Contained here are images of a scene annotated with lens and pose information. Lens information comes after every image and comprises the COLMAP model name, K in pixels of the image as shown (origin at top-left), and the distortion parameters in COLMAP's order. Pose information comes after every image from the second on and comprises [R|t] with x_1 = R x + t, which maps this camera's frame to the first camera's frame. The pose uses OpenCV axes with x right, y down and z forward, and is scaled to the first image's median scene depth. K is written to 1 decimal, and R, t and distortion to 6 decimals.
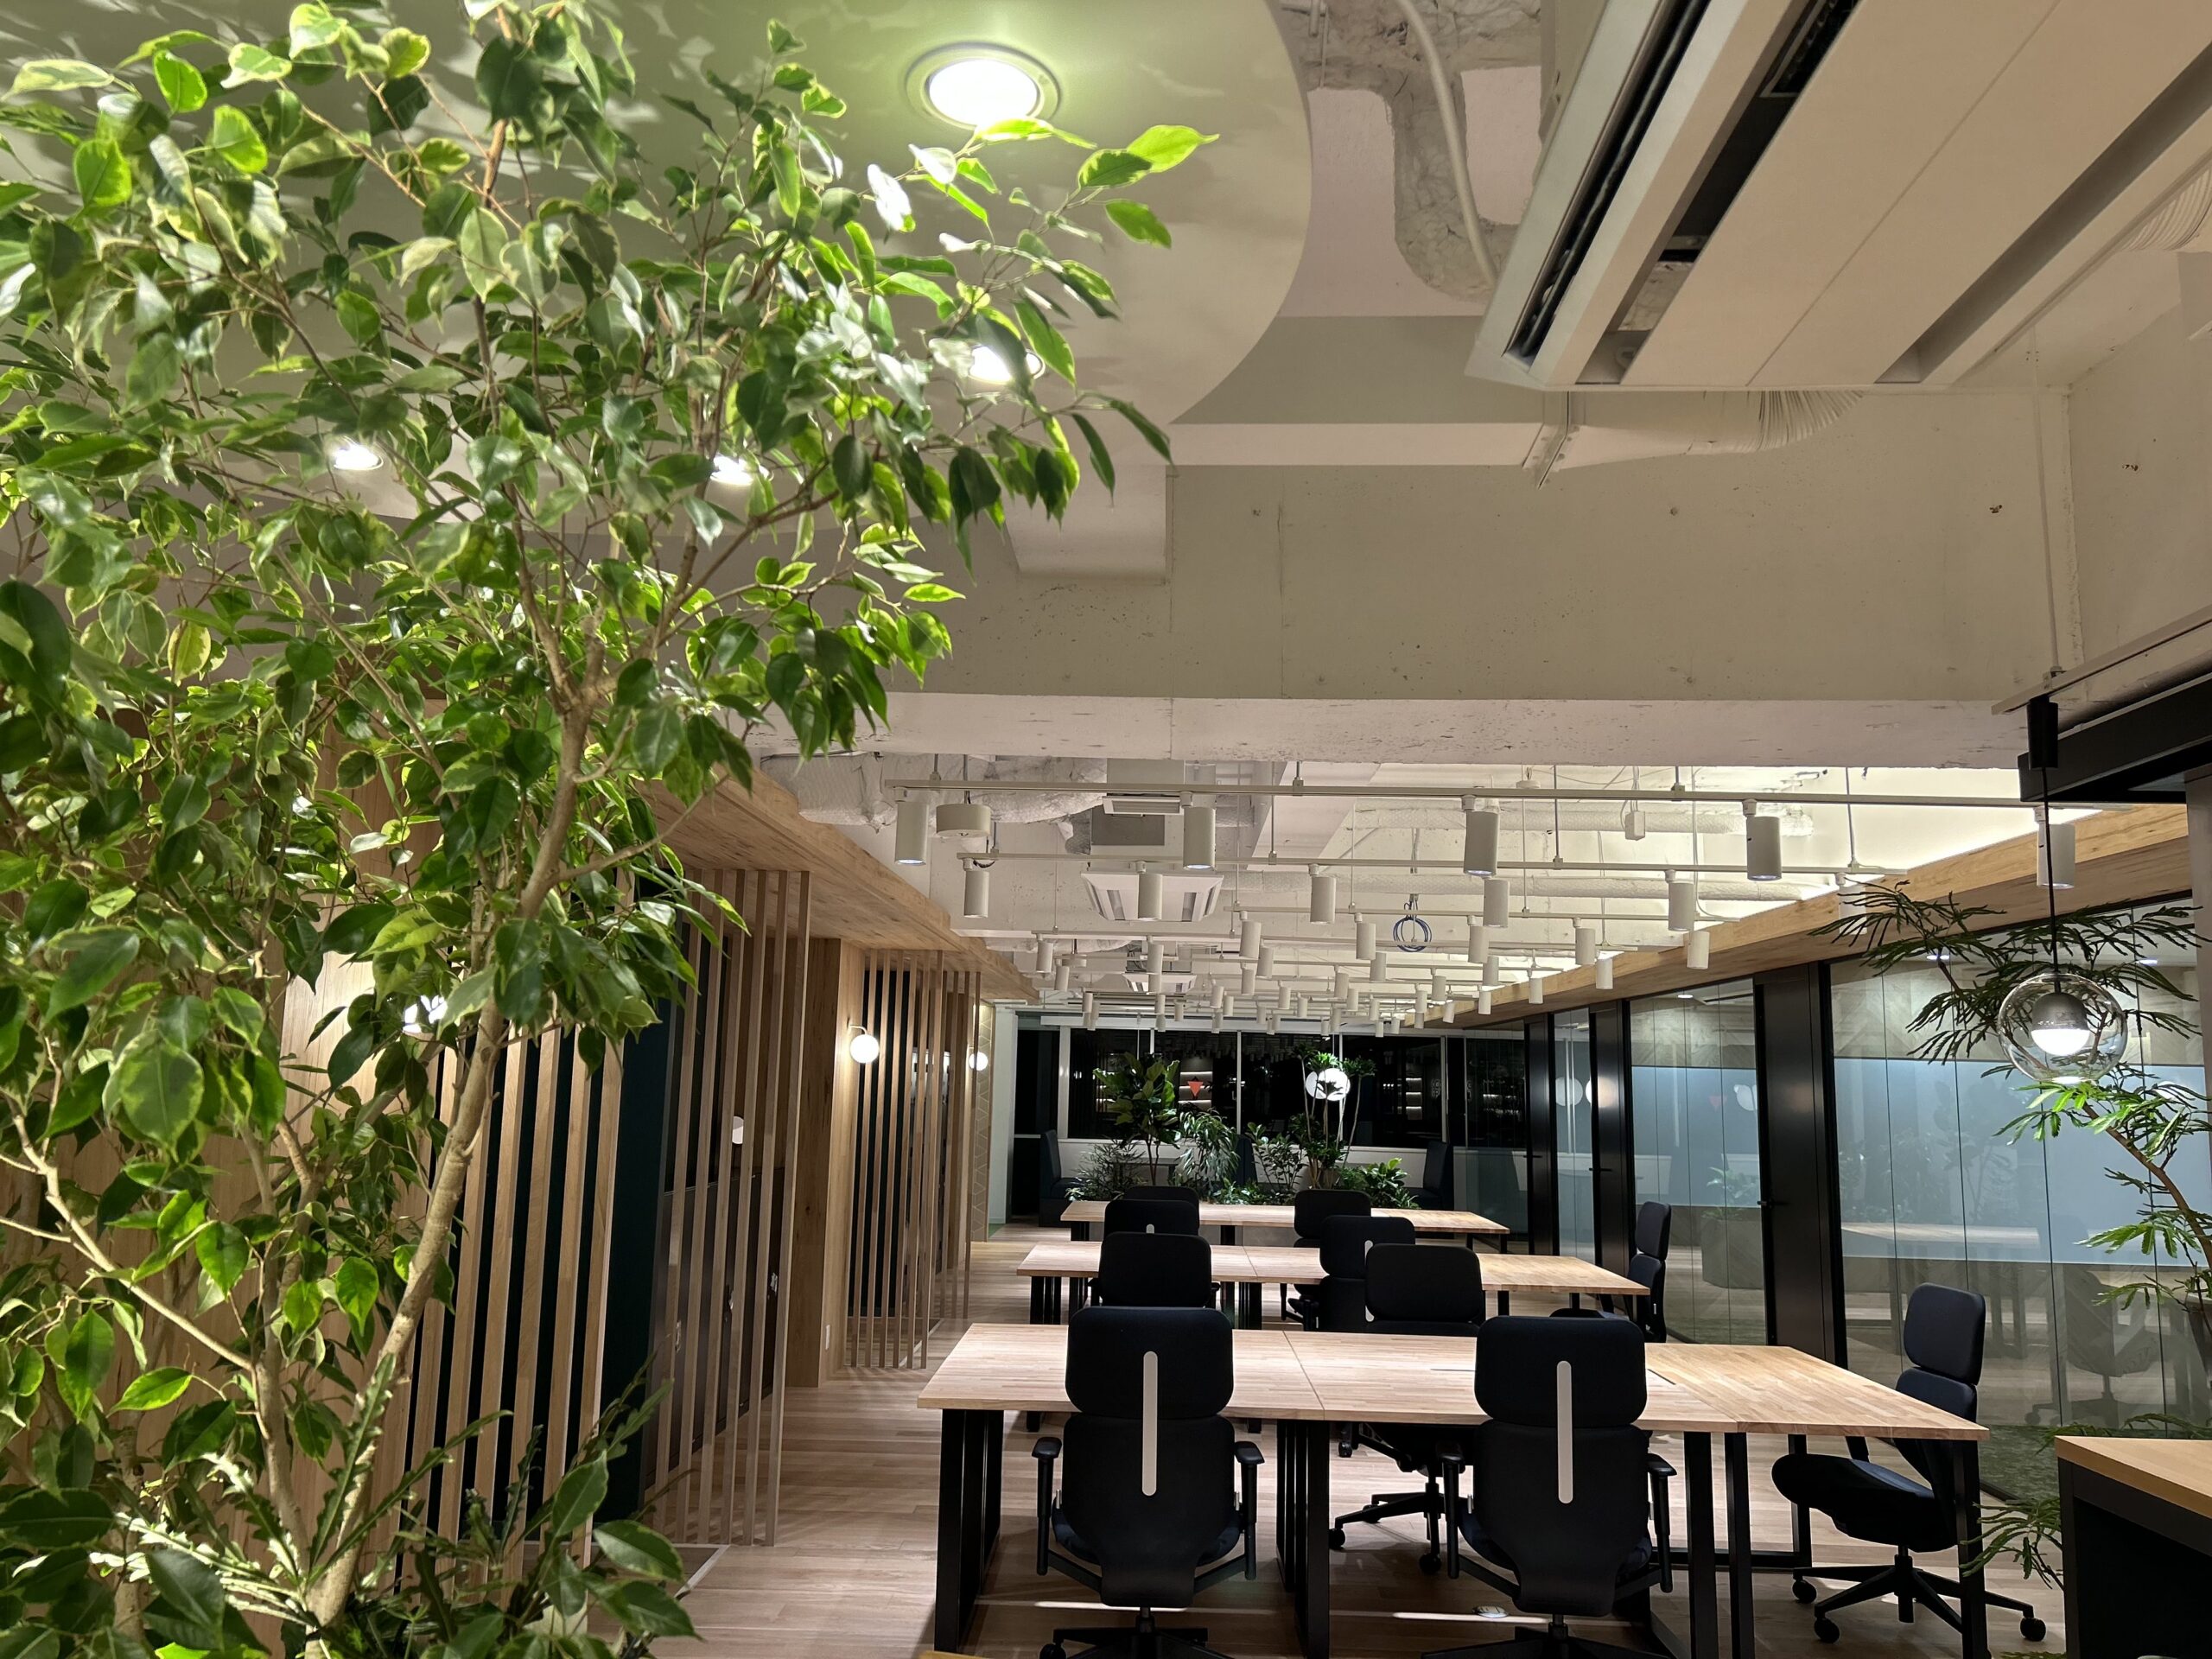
lens RADIAL K [[1665.1, 0, 1096.9], [0, 1665.1, 827.0], [0, 0, 1]] dist [0.046069, -0.044271]
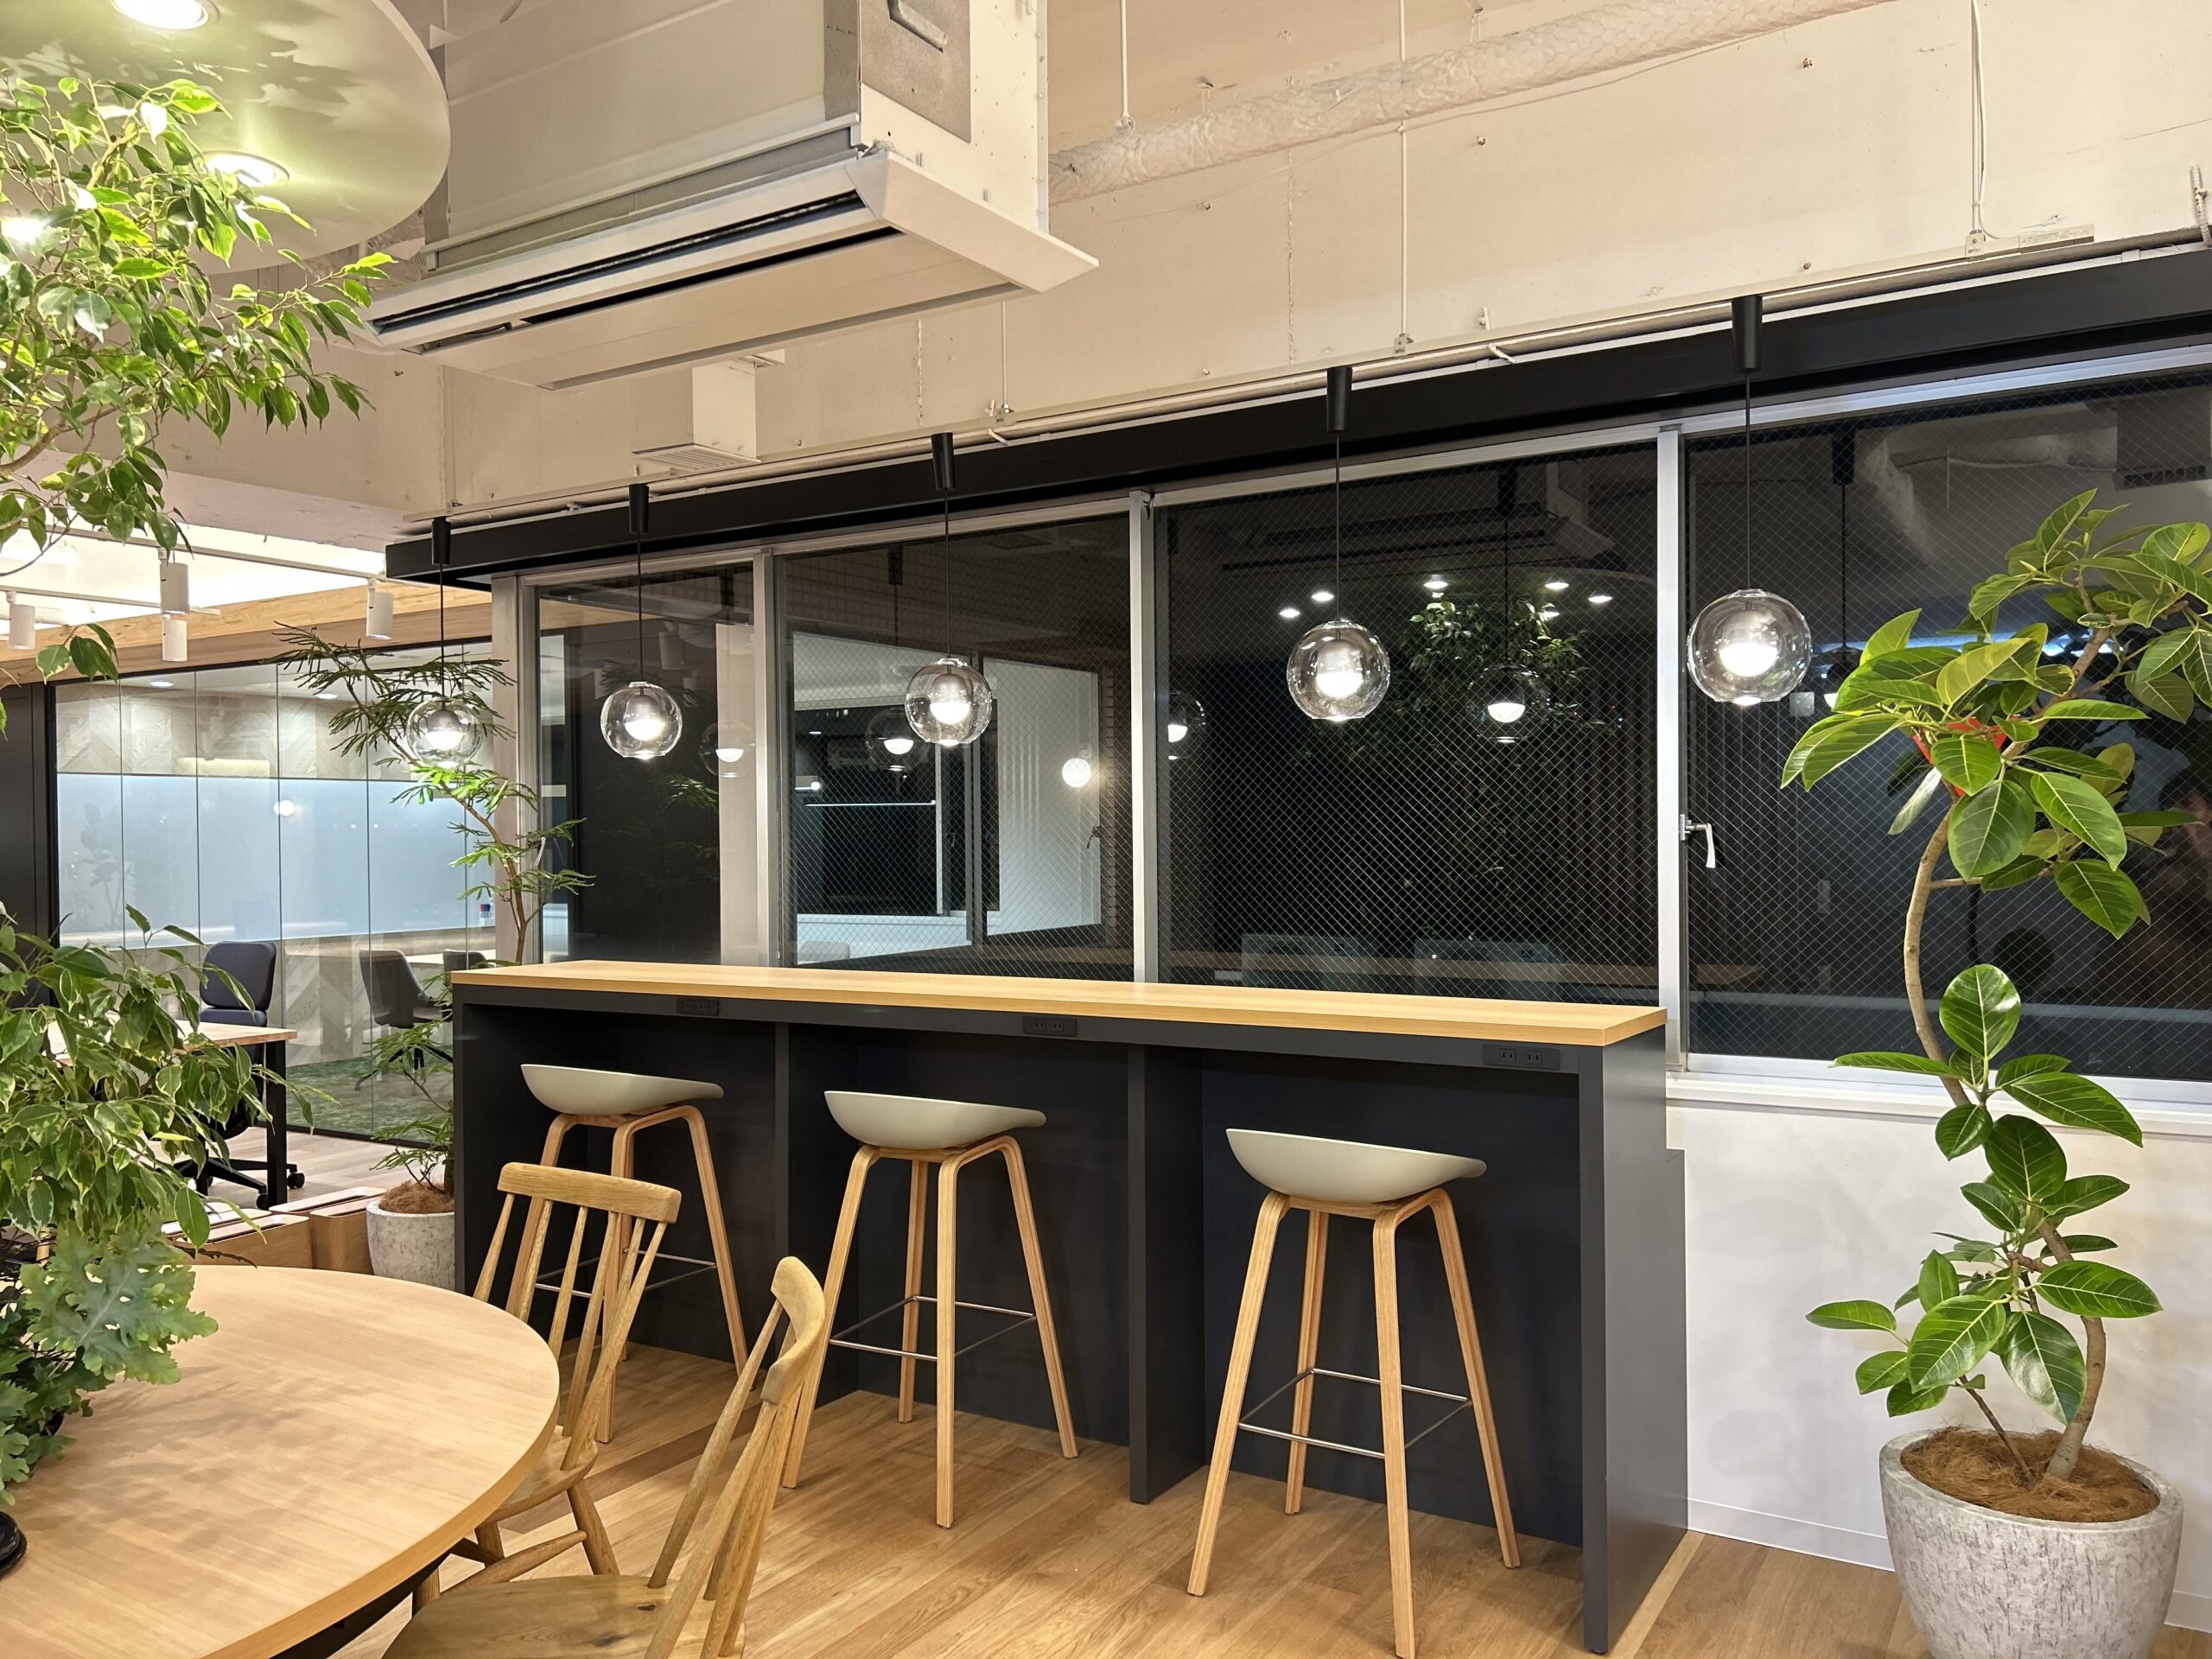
lens RADIAL K [[1665.1, 0, 1096.4], [0, 1665.1, 851.7], [0, 0, 1]] dist [0.046069, -0.044271]
pose [[0.495925, -0.036523, 0.867597, -0.106751], [-0.111922, 0.988093, 0.105571, -0.000706], [-0.861122, -0.149458, 0.485933, -0.066148]]
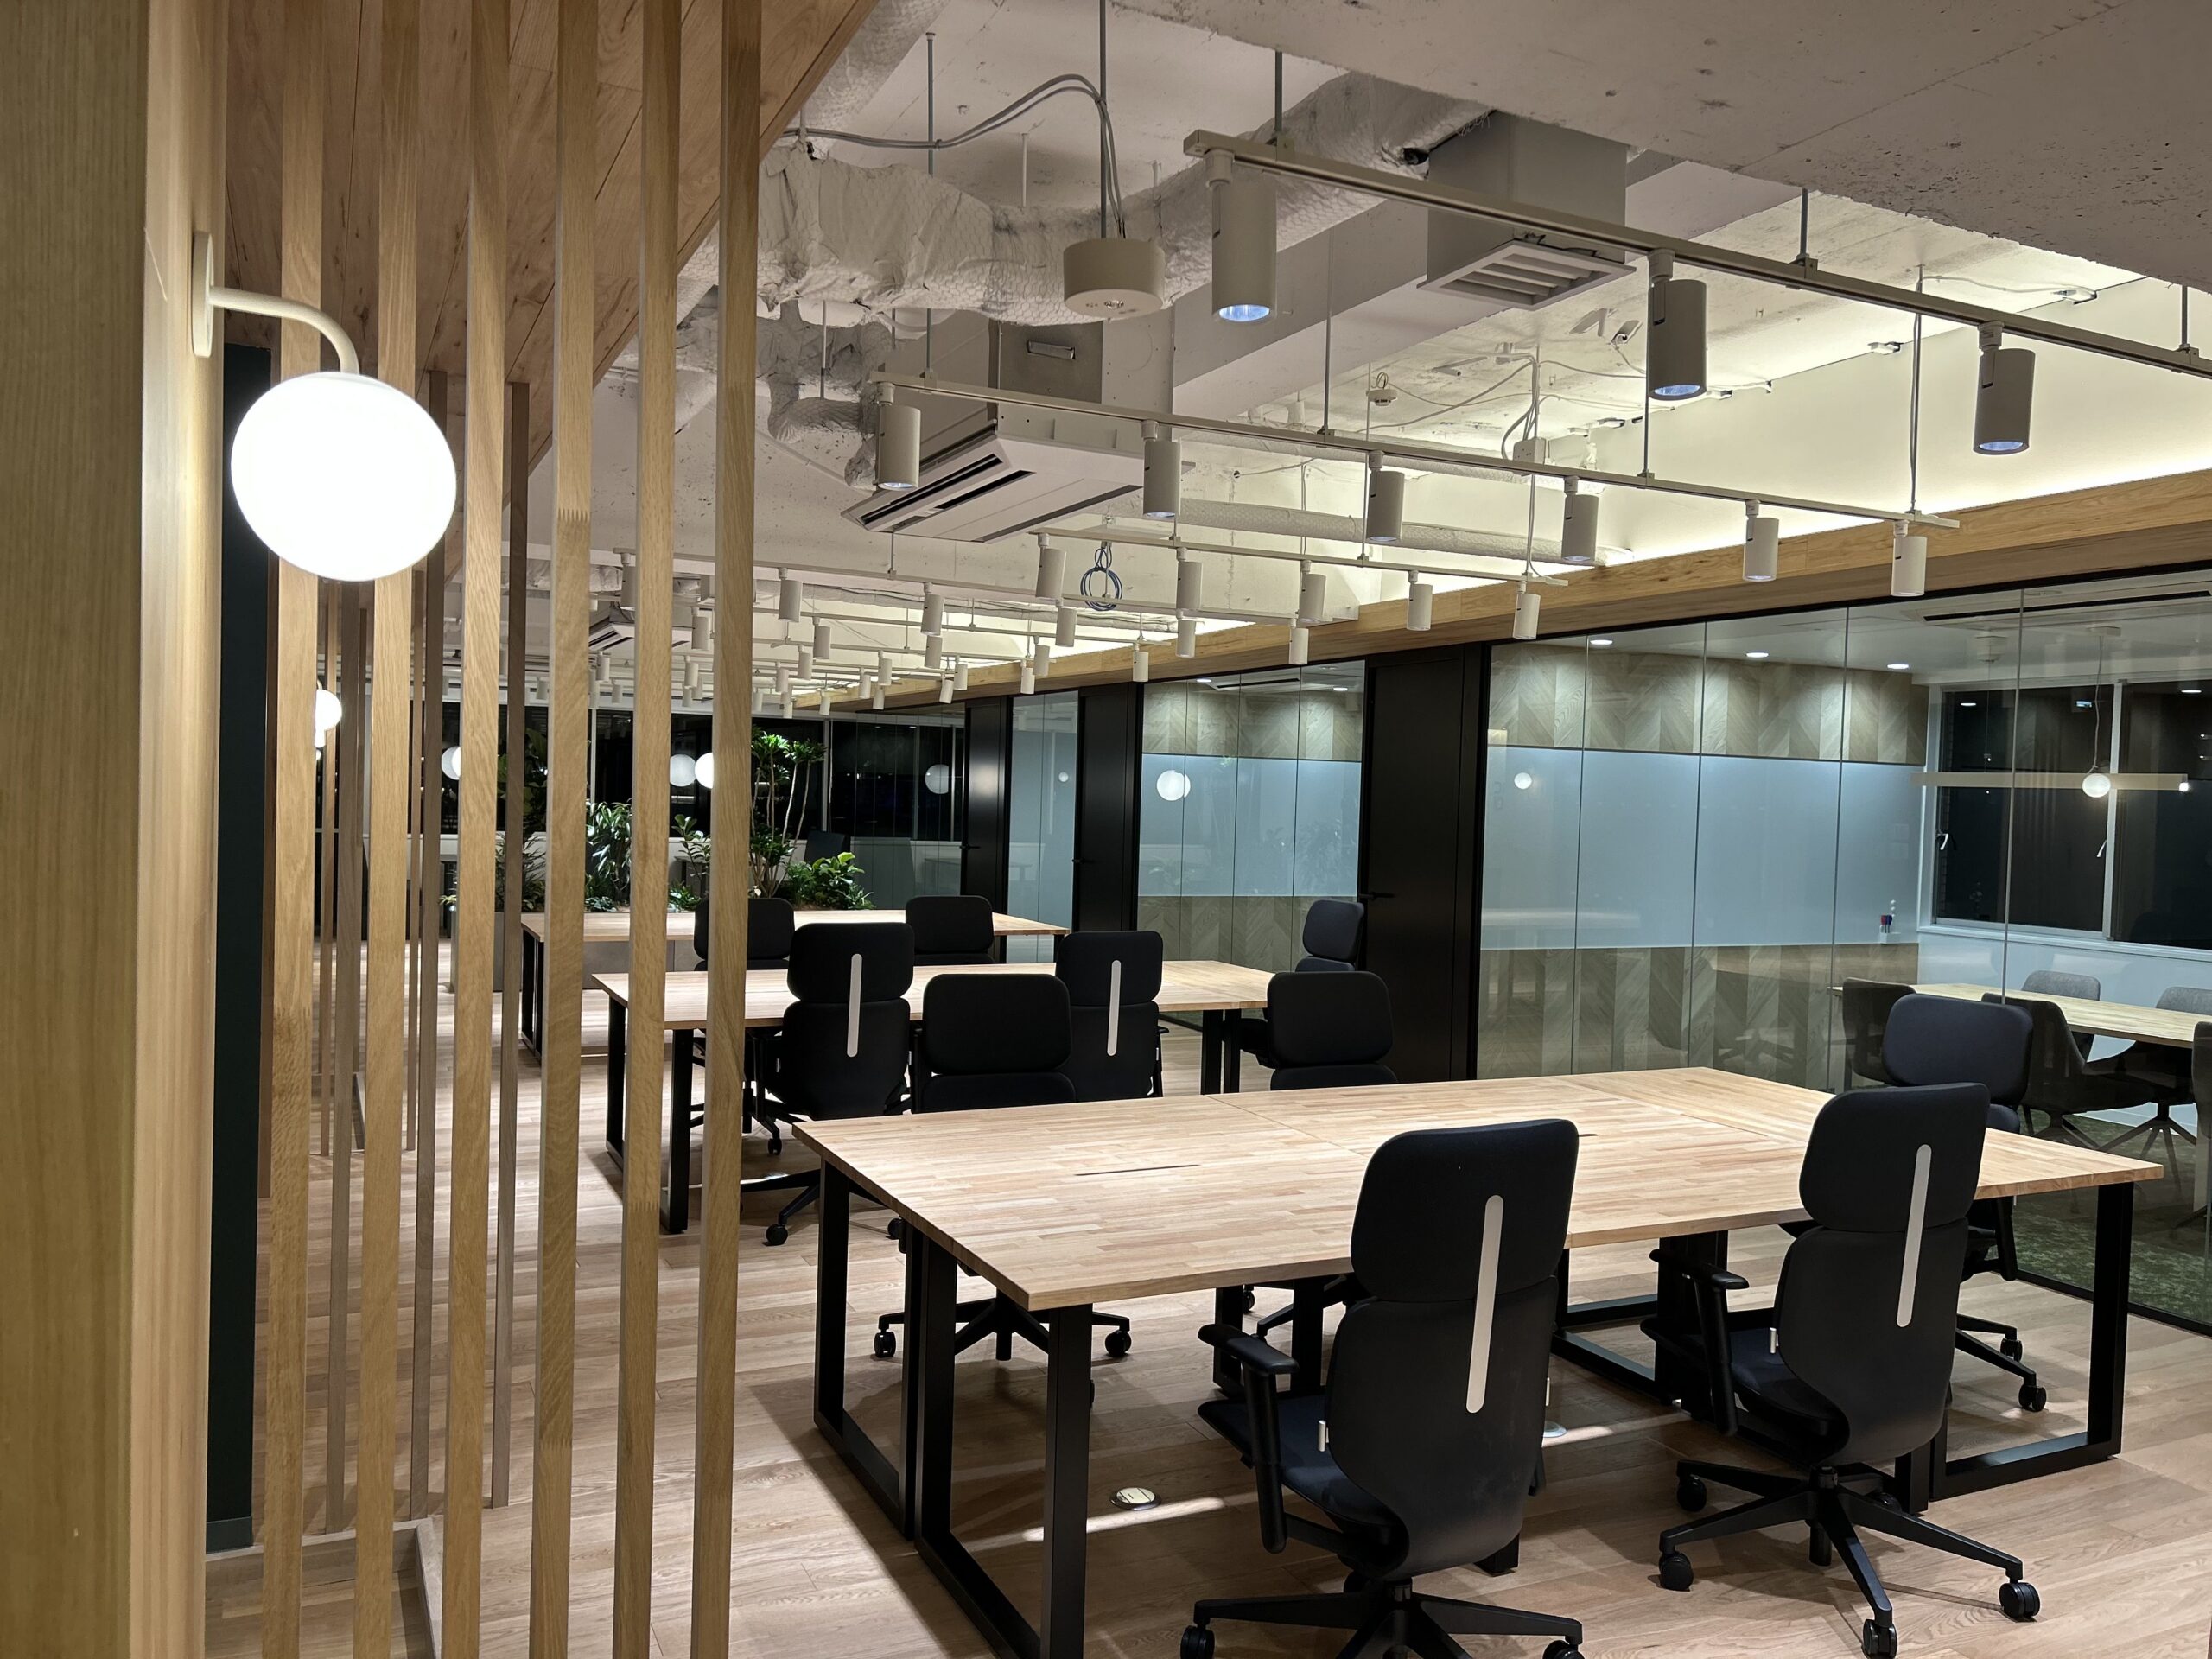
lens RADIAL K [[1665.1, 0, 1104.2], [0, 1665.1, 868.4], [0, 0, 1]] dist [0.046069, -0.044271]
pose [[0.885865, -0.018286, 0.463583, -0.117365], [-0.079093, 0.978643, 0.189741, 0.027985], [-0.457152, -0.204751, 0.865499, 0.173502]]
